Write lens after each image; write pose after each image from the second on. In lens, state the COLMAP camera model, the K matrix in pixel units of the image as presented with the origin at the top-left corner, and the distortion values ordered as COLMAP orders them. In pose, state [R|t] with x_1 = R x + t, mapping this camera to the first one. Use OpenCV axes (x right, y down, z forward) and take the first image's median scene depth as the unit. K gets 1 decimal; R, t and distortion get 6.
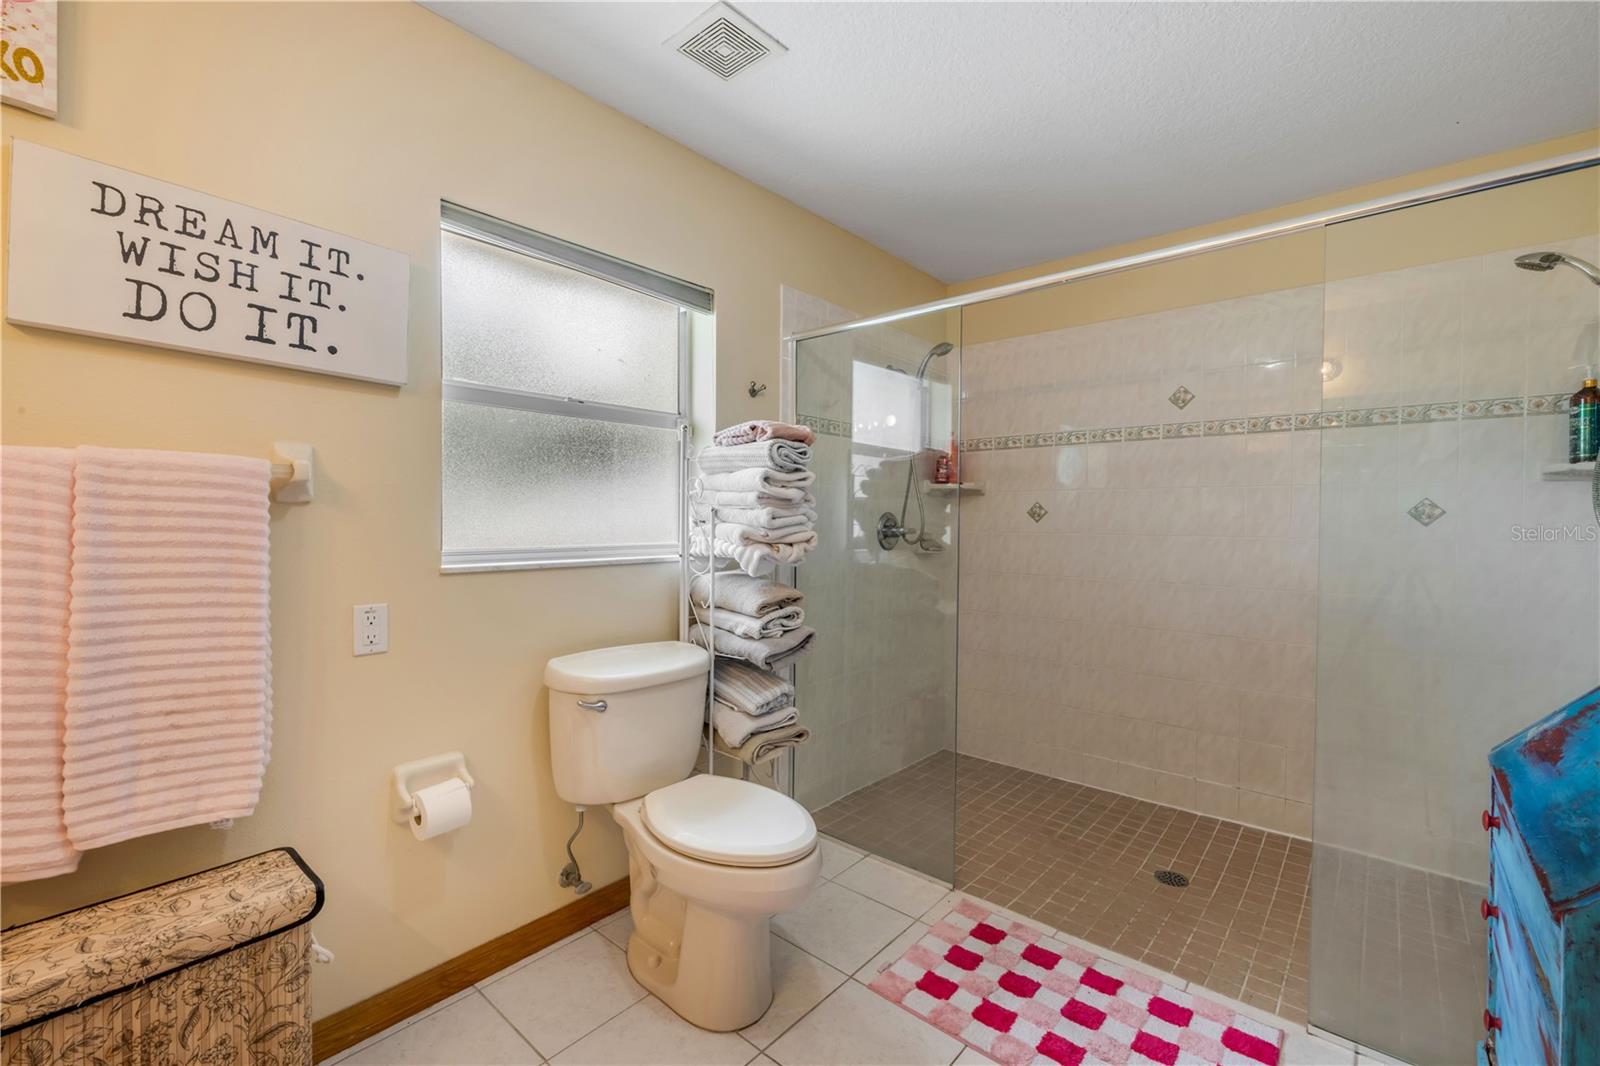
lens RADIAL K [[674.3, 0, 788.5], [0, 674.3, 528.0], [0, 0, 1]] dist [0.000285, -0.000591]
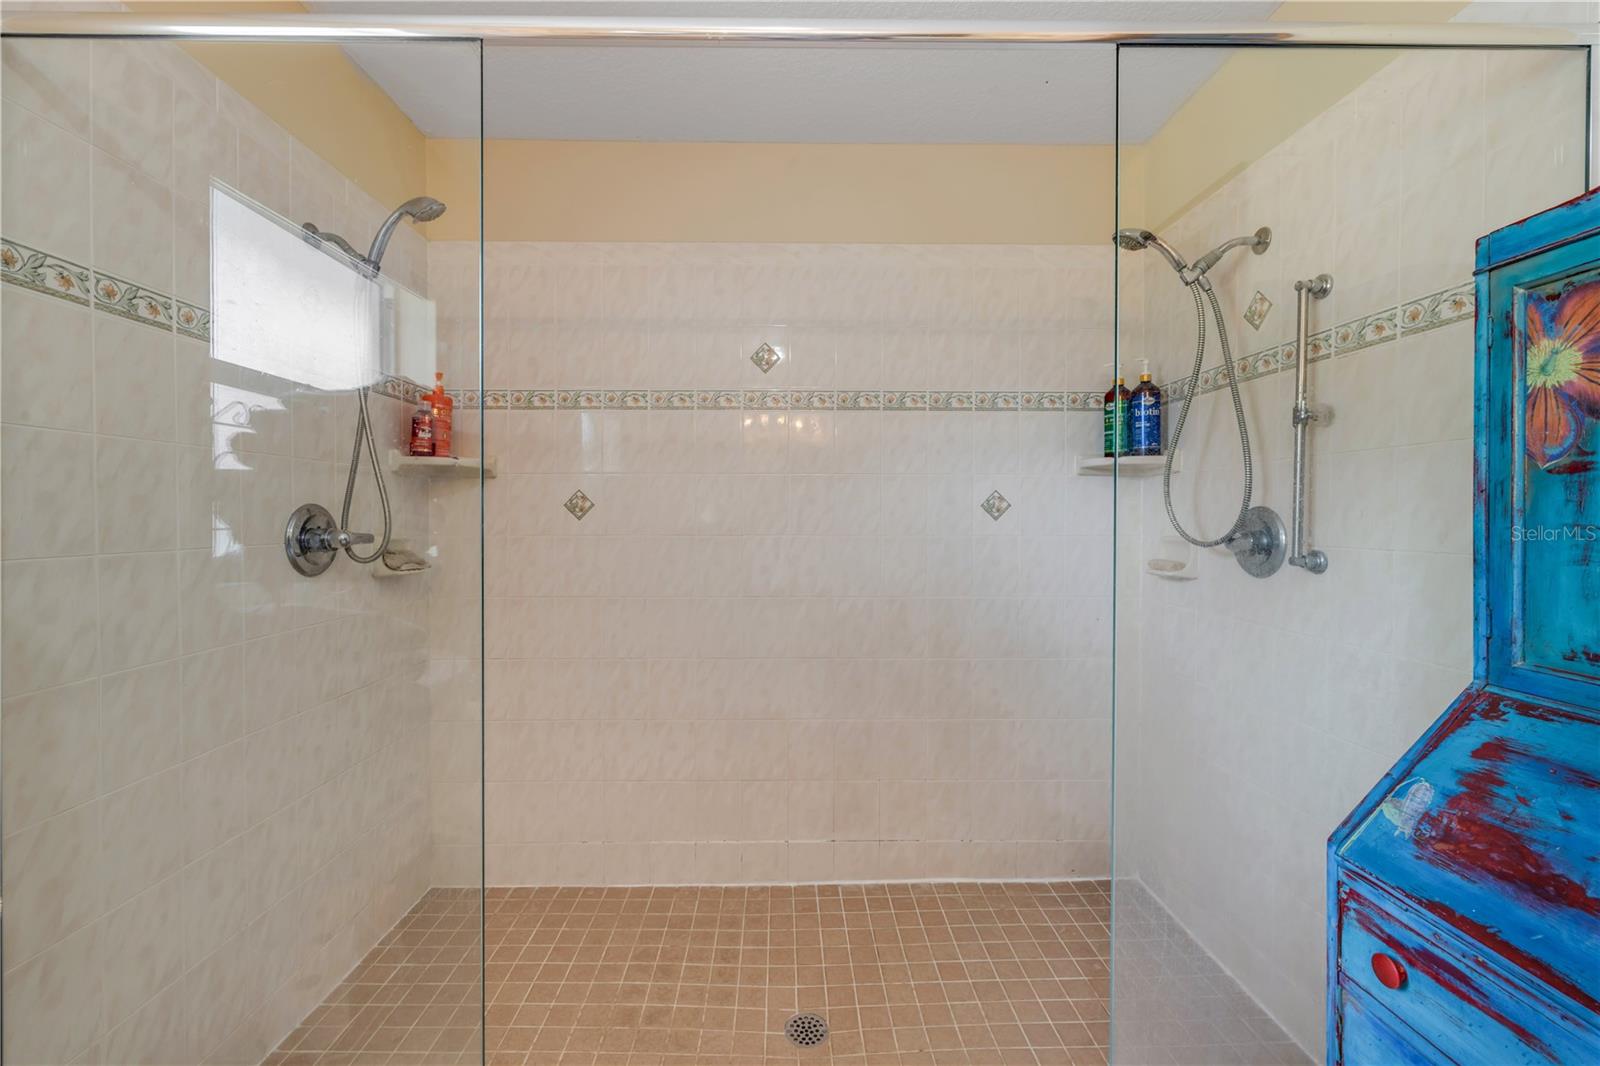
lens RADIAL K [[674.3, 0, 795.4], [0, 674.3, 522.4], [0, 0, 1]] dist [0.000285, -0.000591]
pose [[0.735899, -0.013749, 0.676952, 0.074460], [0.013540, 0.999893, 0.005588, -0.006696], [-0.676956, 0.005054, 0.736006, 0.385723]]
